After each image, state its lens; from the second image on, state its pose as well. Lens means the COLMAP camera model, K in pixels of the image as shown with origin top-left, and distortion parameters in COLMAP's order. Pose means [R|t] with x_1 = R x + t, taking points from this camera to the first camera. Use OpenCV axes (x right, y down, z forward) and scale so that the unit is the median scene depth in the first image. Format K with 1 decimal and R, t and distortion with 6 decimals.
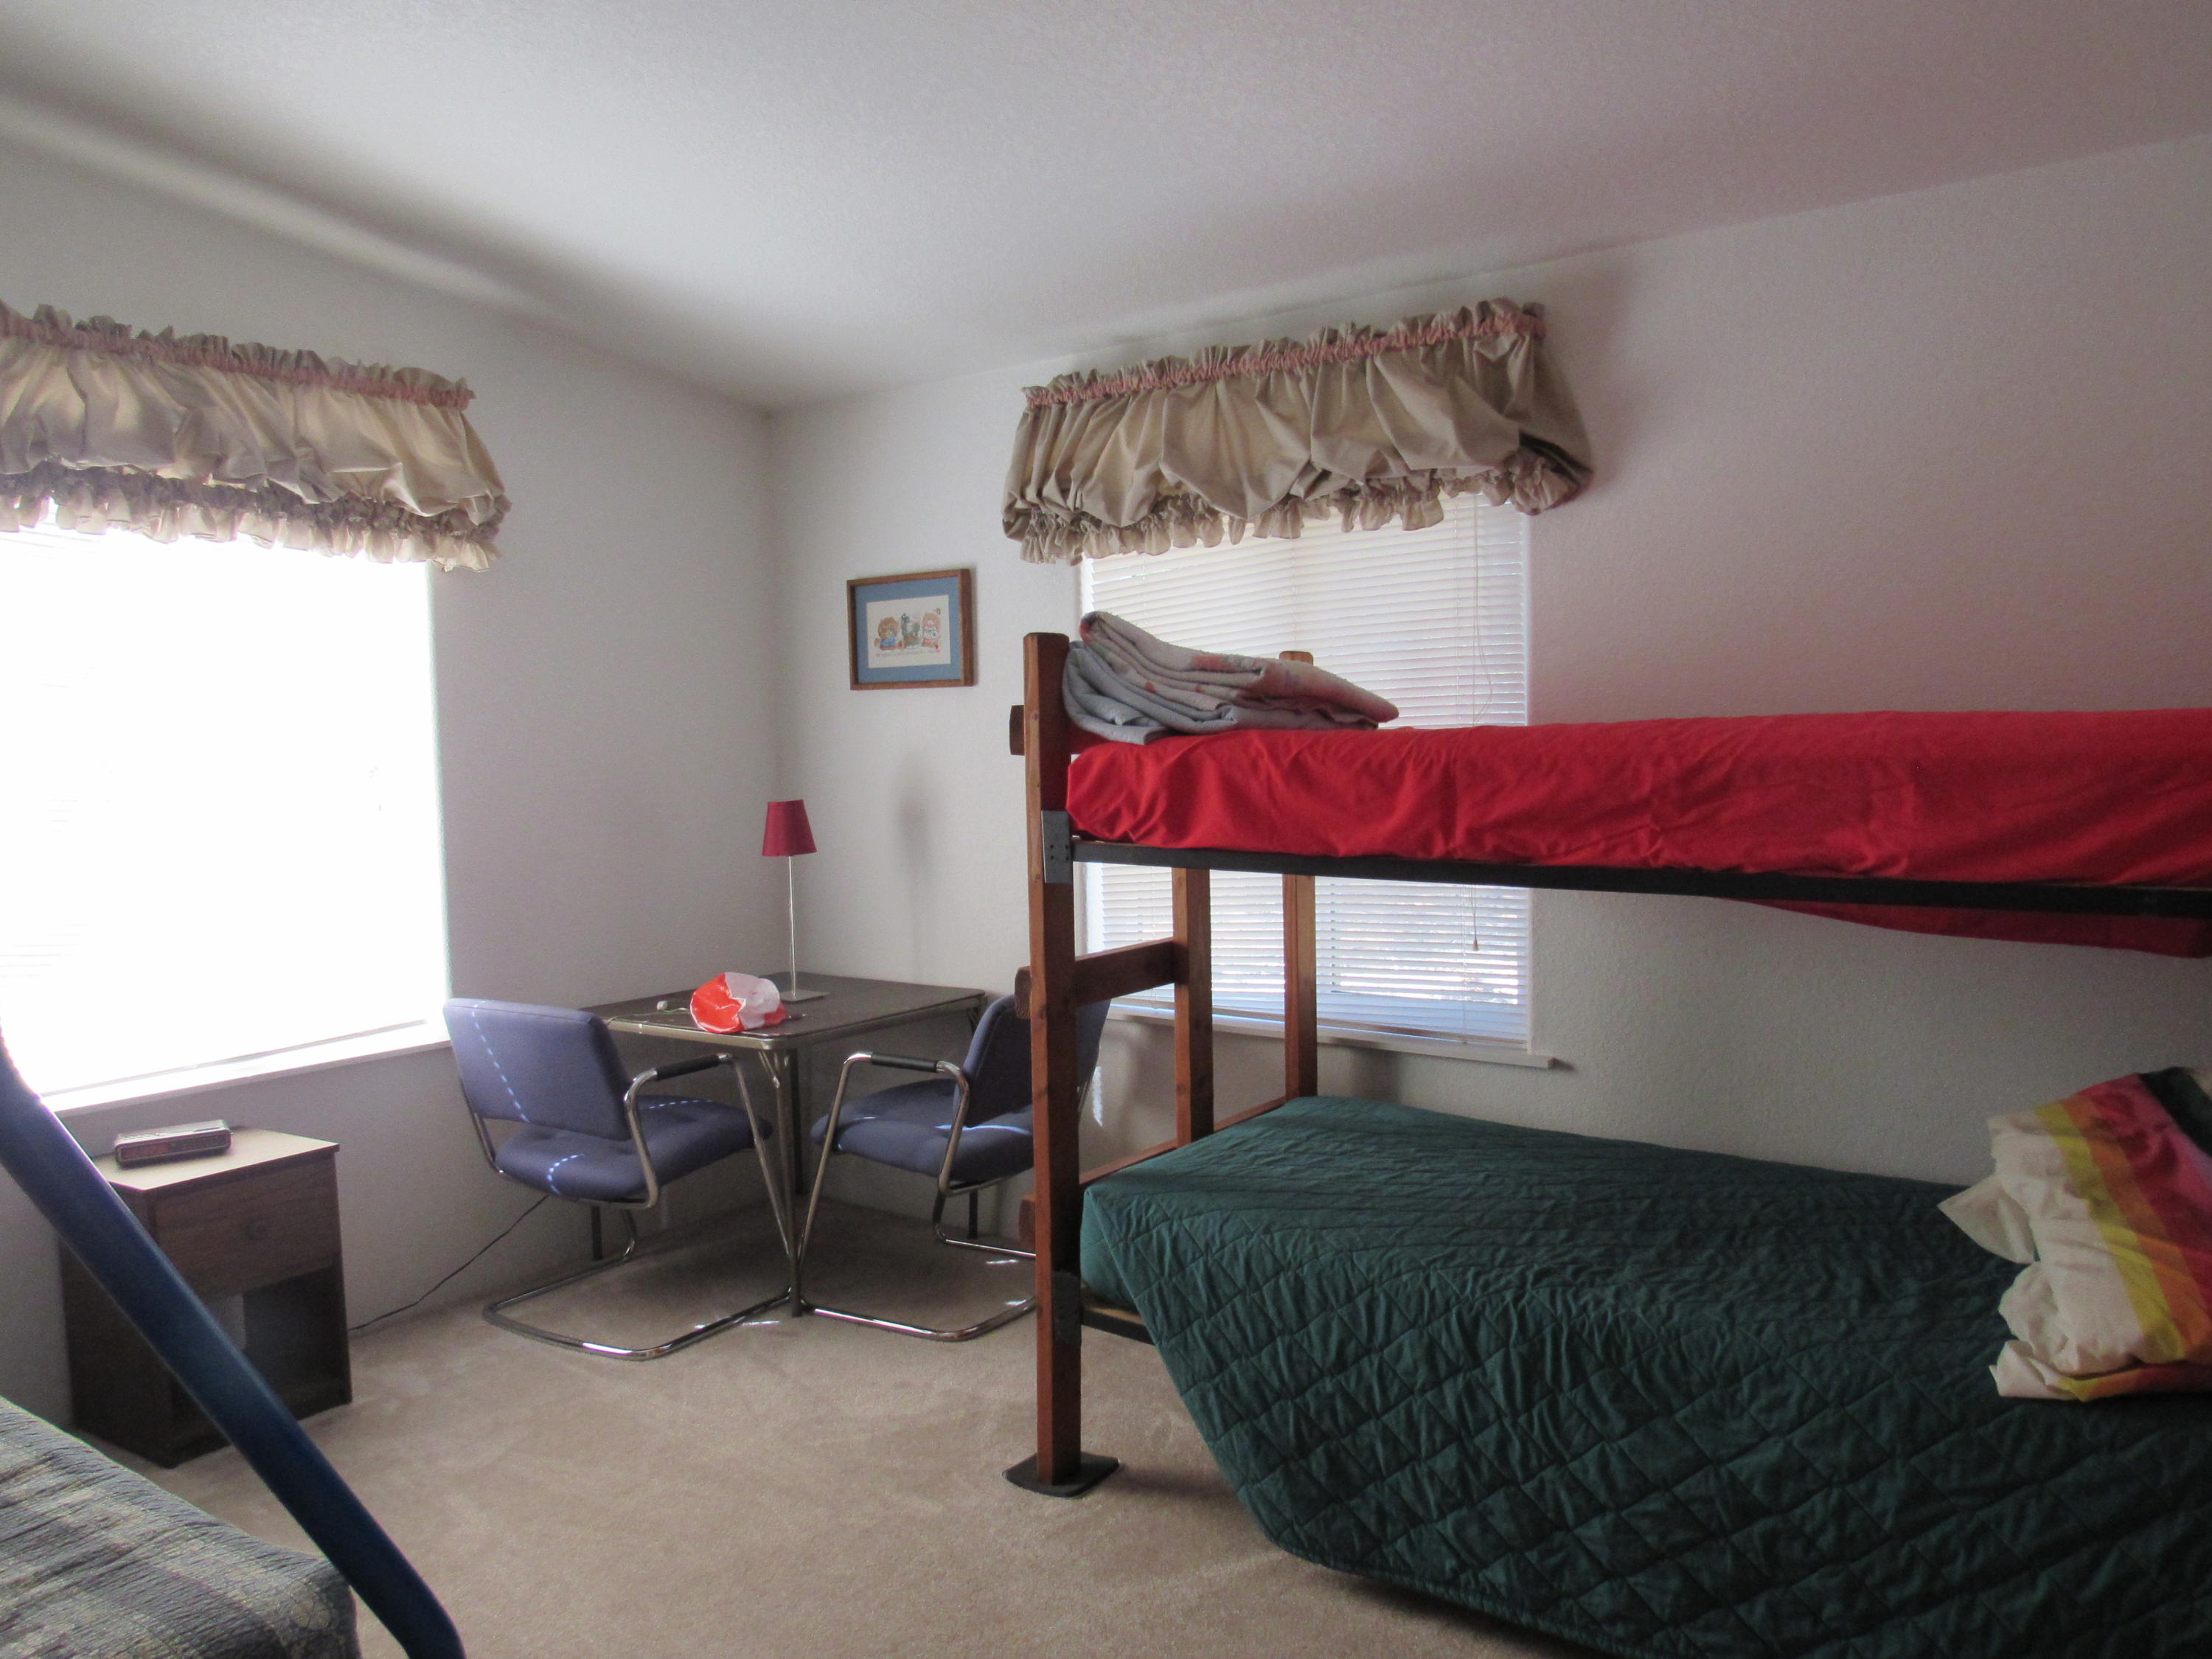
lens RADIAL K [[1594.9, 0, 1096.9], [0, 1594.9, 830.3], [0, 0, 1]] dist [-0.030183, 0.015862]
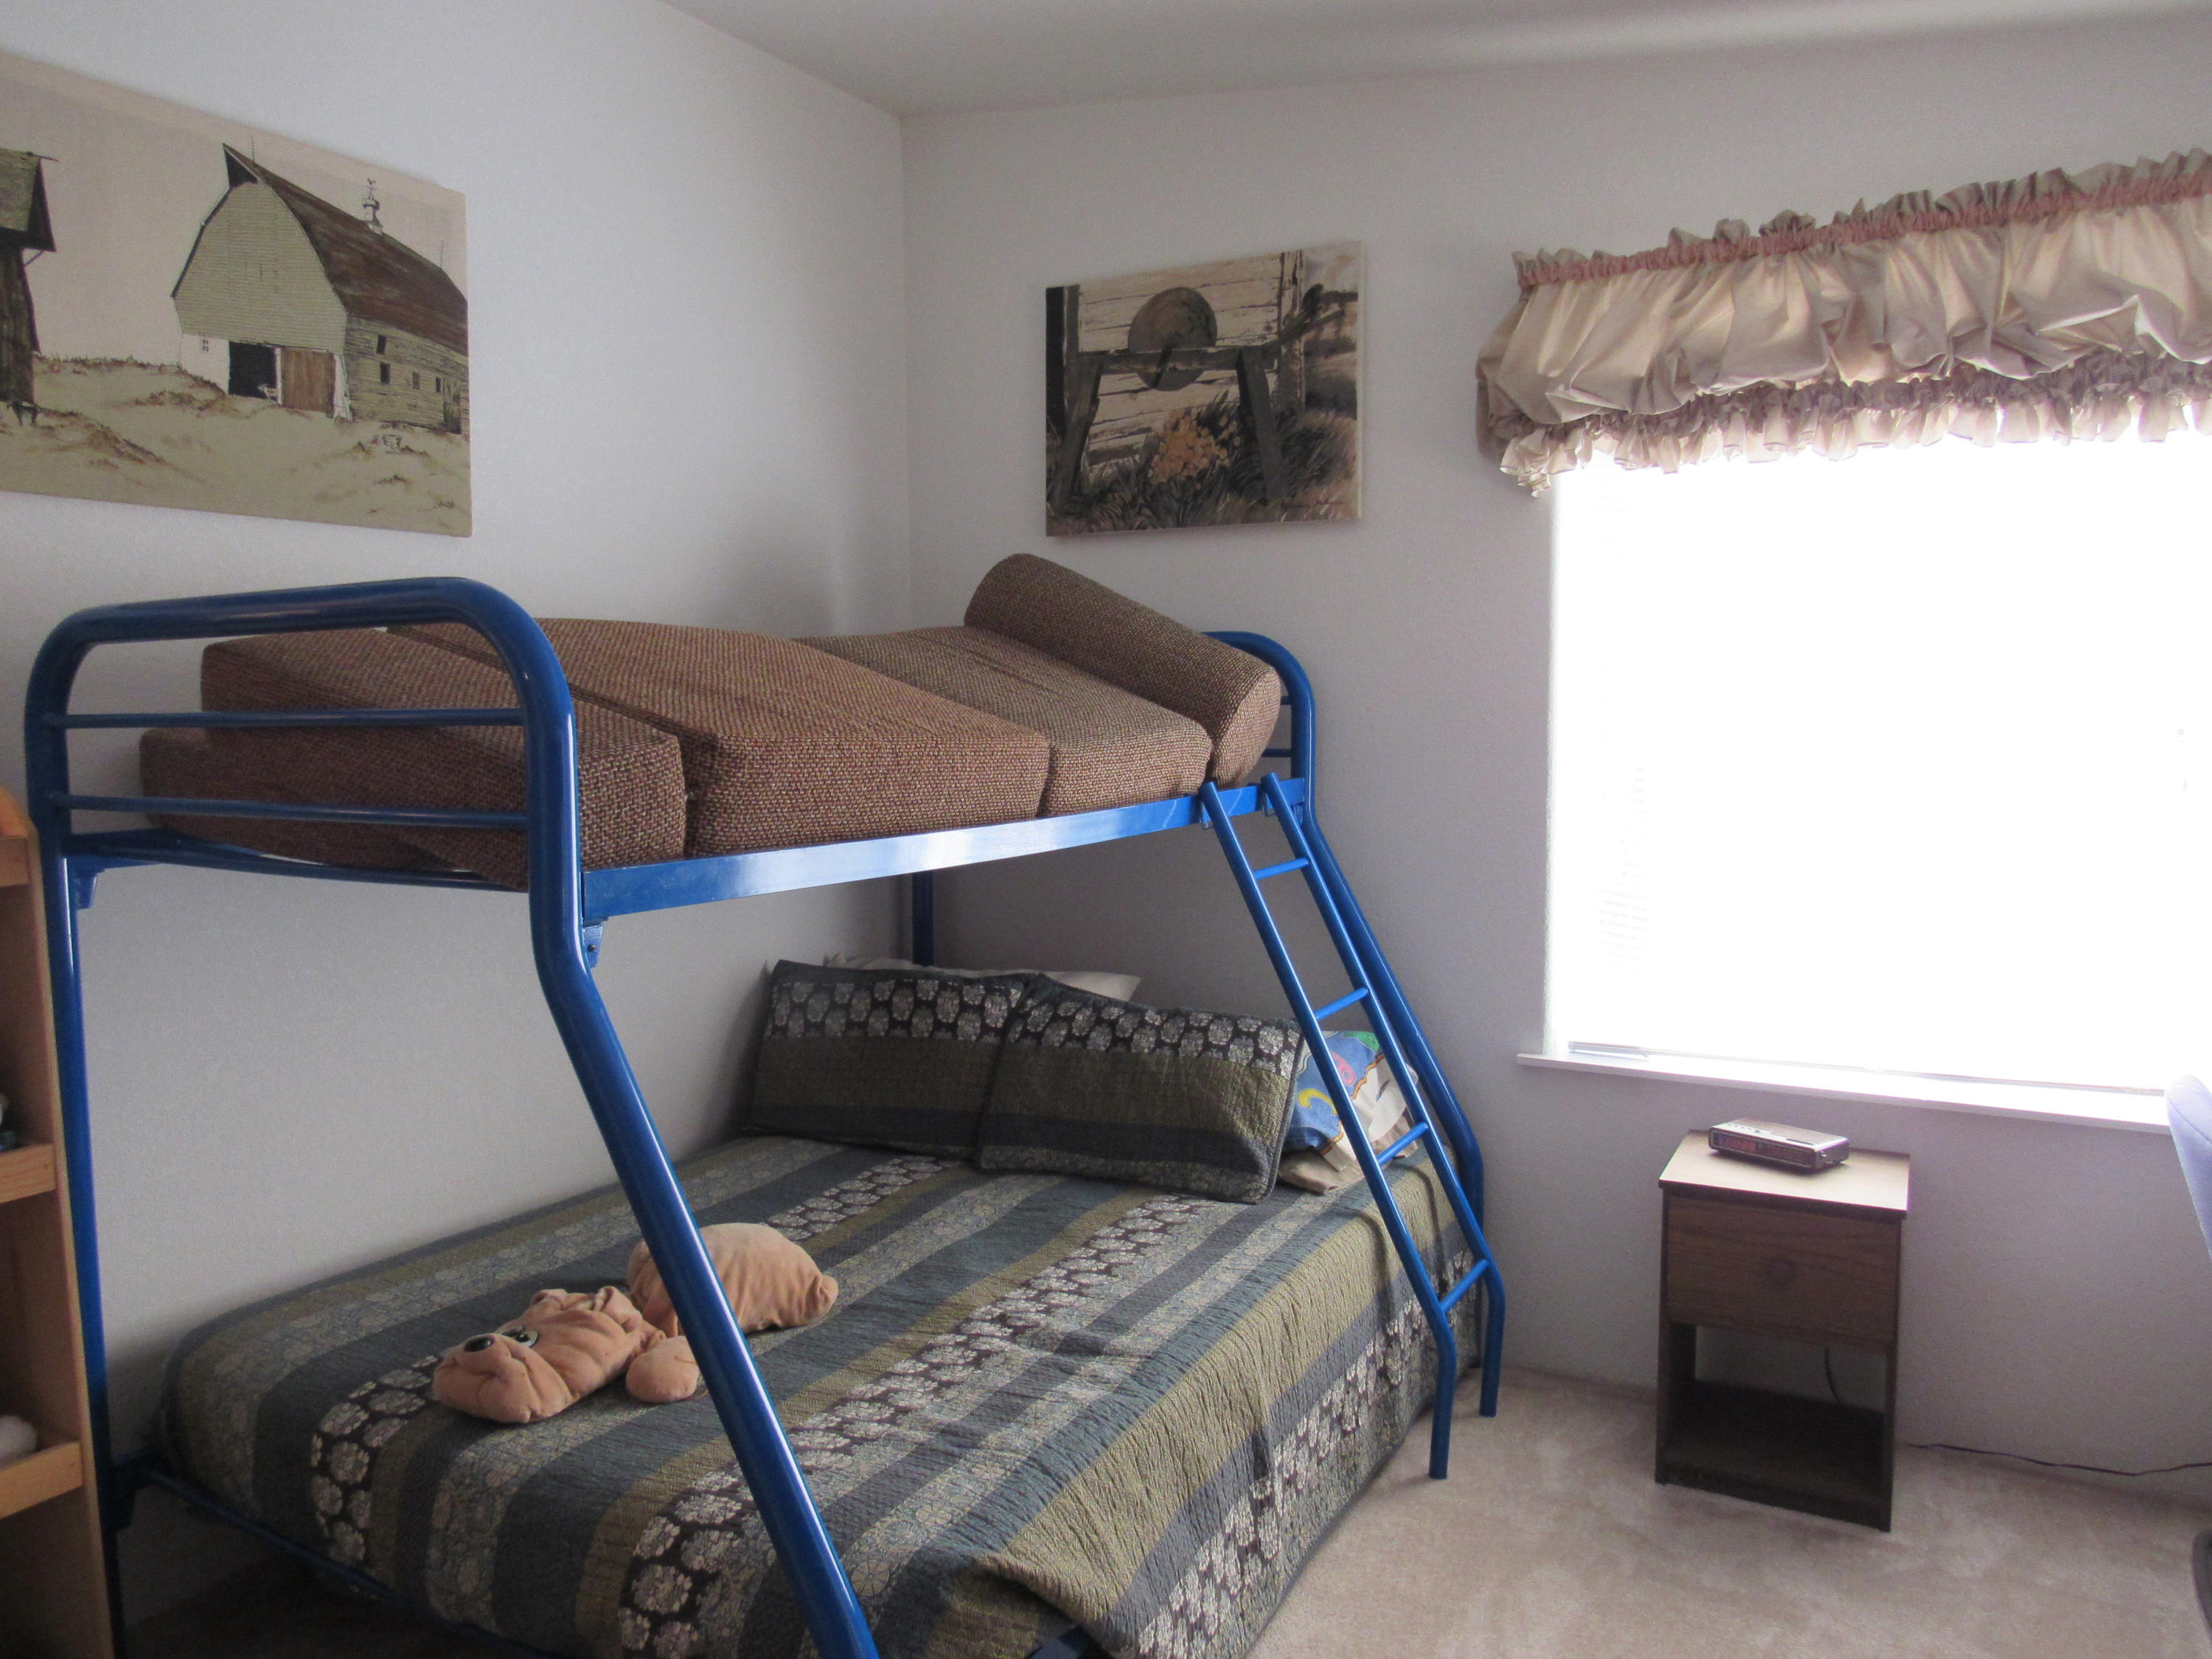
lens RADIAL K [[1594.9, 0, 1099.5], [0, 1594.9, 832.1], [0, 0, 1]] dist [-0.030183, 0.015862]
pose [[0.092353, 0.103366, -0.990347, 0.240121], [-0.053498, 0.993676, 0.098725, -0.044344], [0.994288, 0.043864, 0.097299, 0.519565]]
